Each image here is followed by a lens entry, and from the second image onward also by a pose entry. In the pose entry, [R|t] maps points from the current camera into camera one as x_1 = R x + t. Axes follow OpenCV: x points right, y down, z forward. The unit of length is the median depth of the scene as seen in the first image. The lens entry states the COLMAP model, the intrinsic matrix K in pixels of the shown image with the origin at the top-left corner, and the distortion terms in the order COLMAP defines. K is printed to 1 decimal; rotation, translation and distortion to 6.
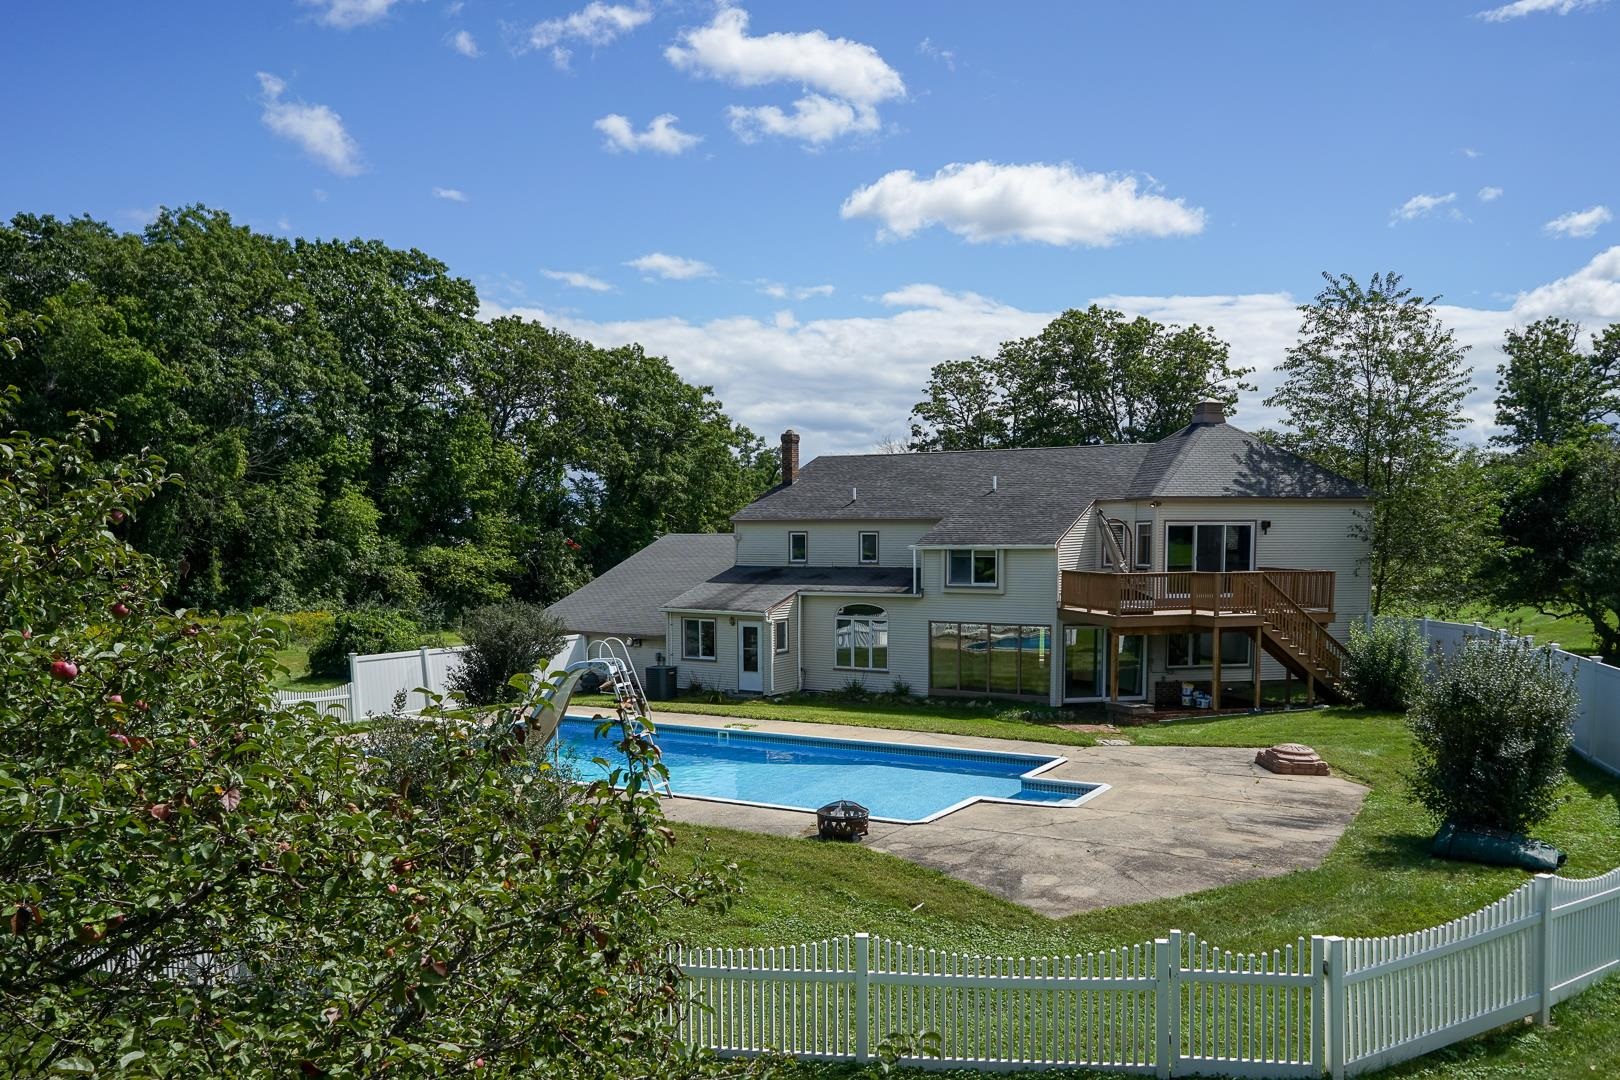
lens RADIAL K [[1312.7, 0, 810.0], [0, 1312.7, 540.0], [0, 0, 1]] dist [-0.009112, -0.006586]
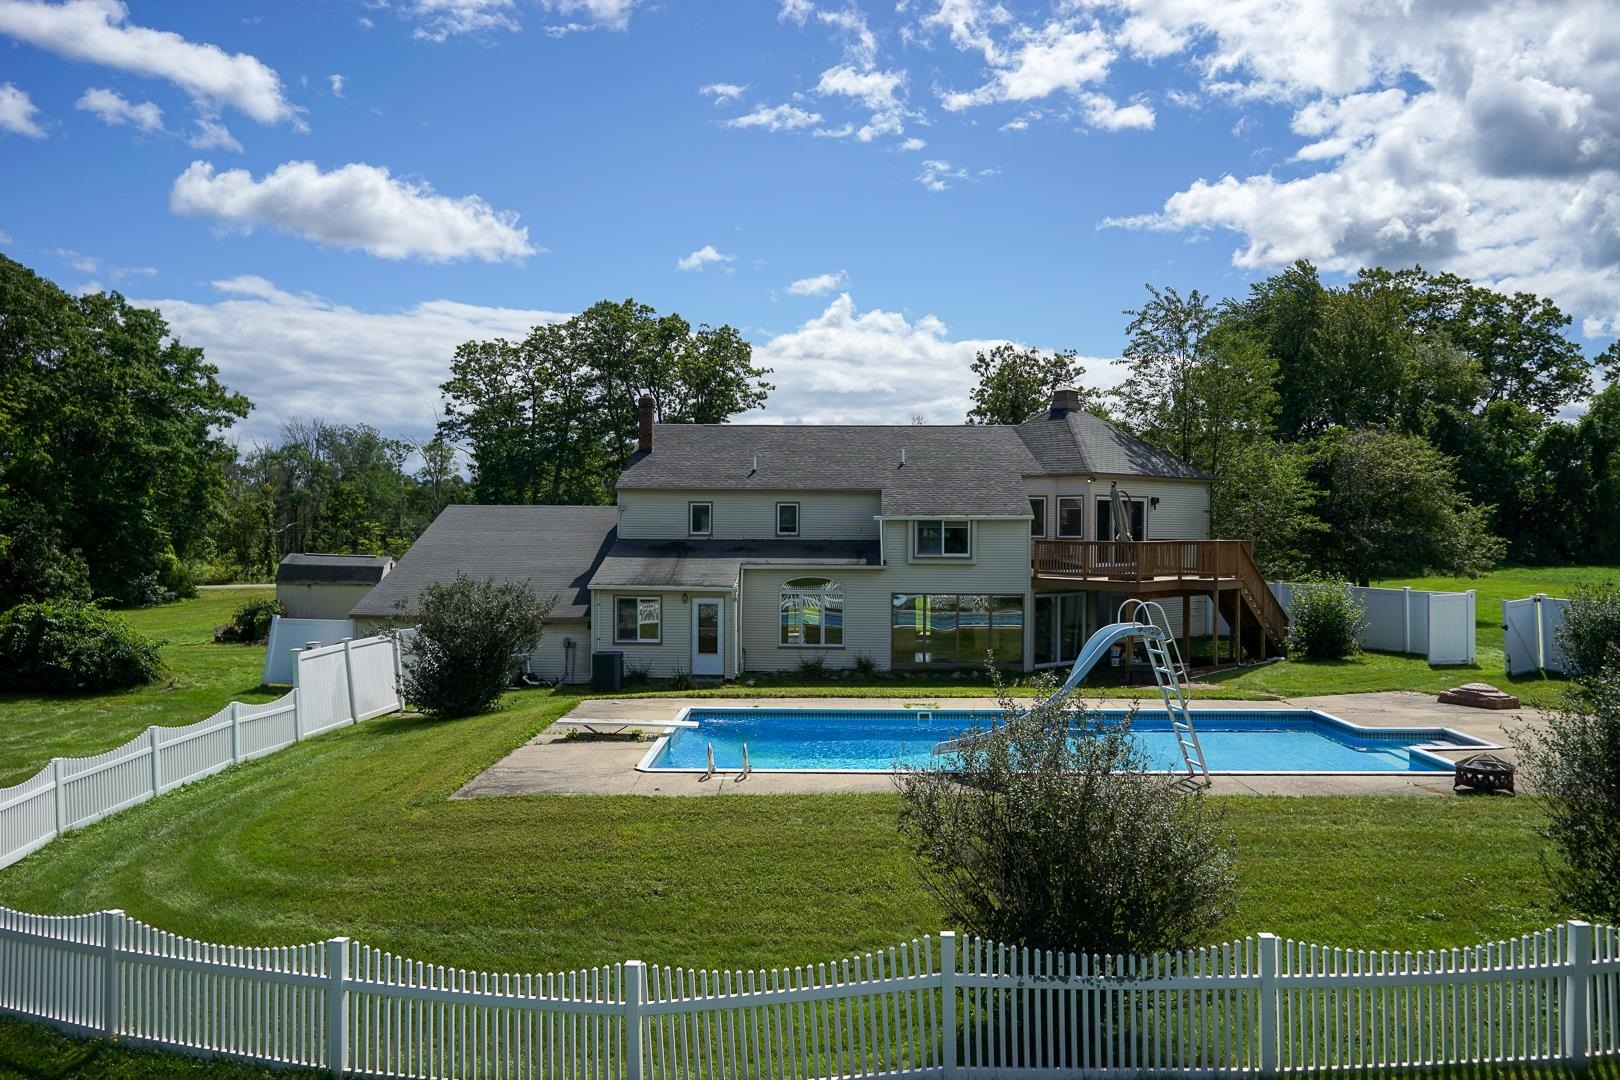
lens RADIAL K [[1255.2, 0, 807.4], [0, 1255.2, 469.5], [0, 0, 1]] dist [-0.023036, -0.001728]
pose [[0.865039, 0.030632, 0.500768, -0.421096], [-0.005861, 0.998683, -0.050965, 0.016908], [-0.501670, 0.041151, 0.864080, 0.209421]]
